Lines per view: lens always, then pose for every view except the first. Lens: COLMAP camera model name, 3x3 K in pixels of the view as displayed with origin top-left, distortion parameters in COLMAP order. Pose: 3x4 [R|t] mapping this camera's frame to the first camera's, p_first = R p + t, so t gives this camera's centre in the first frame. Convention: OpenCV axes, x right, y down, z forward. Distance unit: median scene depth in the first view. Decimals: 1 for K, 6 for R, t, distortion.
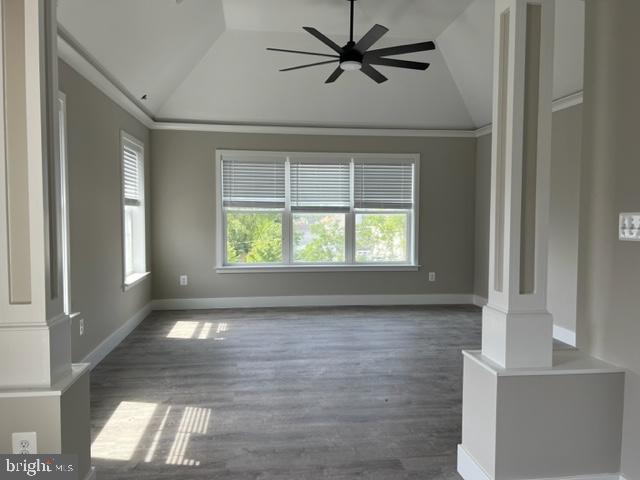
lens RADIAL K [[478.9, 0, 315.6], [0, 478.9, 237.1], [0, 0, 1]] dist [0.068755, -0.090362]
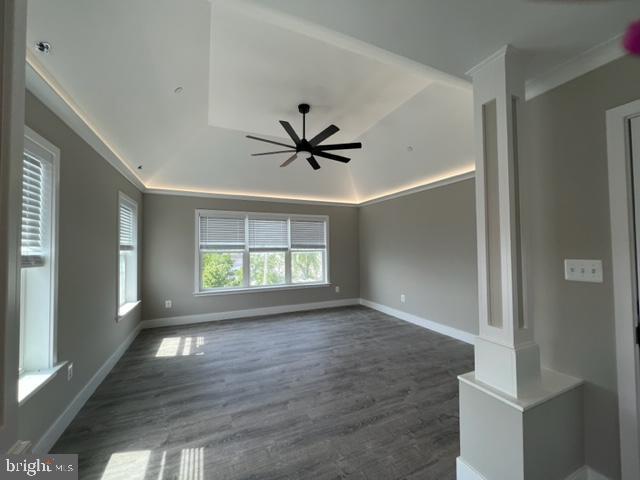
lens RADIAL K [[257.1, 0, 319.4], [0, 257.1, 241.0], [0, 0, 1]] dist [-0.000807, 0.000564]
pose [[0.956762, -0.004703, 0.290833, -0.103768], [0.026849, 0.997028, -0.072204, -0.030695], [-0.289630, 0.076890, 0.954045, 0.235857]]
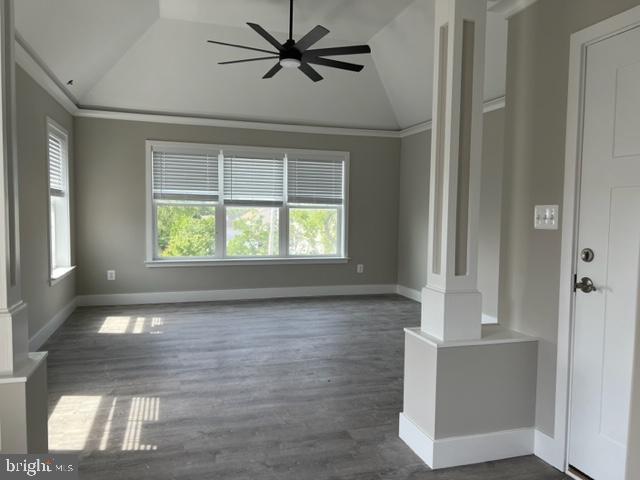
lens RADIAL K [[478.0, 0, 319.4], [0, 478.0, 240.6], [0, 0, 1]] dist [0.063099, -0.100113]
pose [[0.984970, -0.000765, 0.172723, -0.040599], [-0.001687, 0.999900, 0.014049, 0.008793], [-0.172717, -0.014130, 0.984870, -0.027301]]
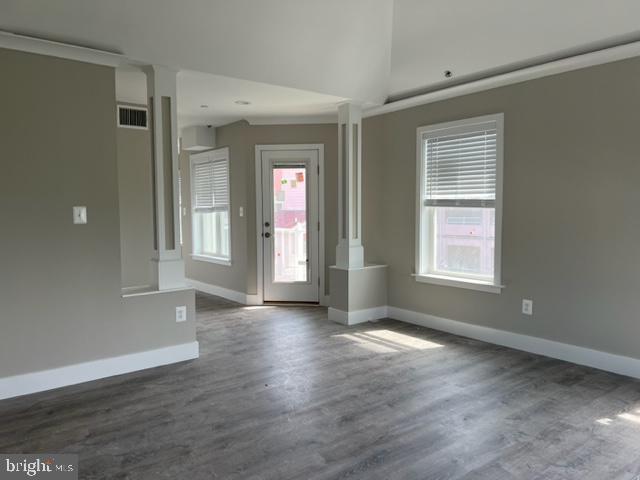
lens RADIAL K [[487.3, 0, 317.8], [0, 487.3, 207.3], [0, 0, 1]] dist [0.074566, -0.093730]
pose [[-0.862351, 0.002282, -0.506305, 0.414025], [-0.022840, 0.998797, 0.043403, -0.067596], [0.505795, 0.048993, -0.861261, 1.374790]]
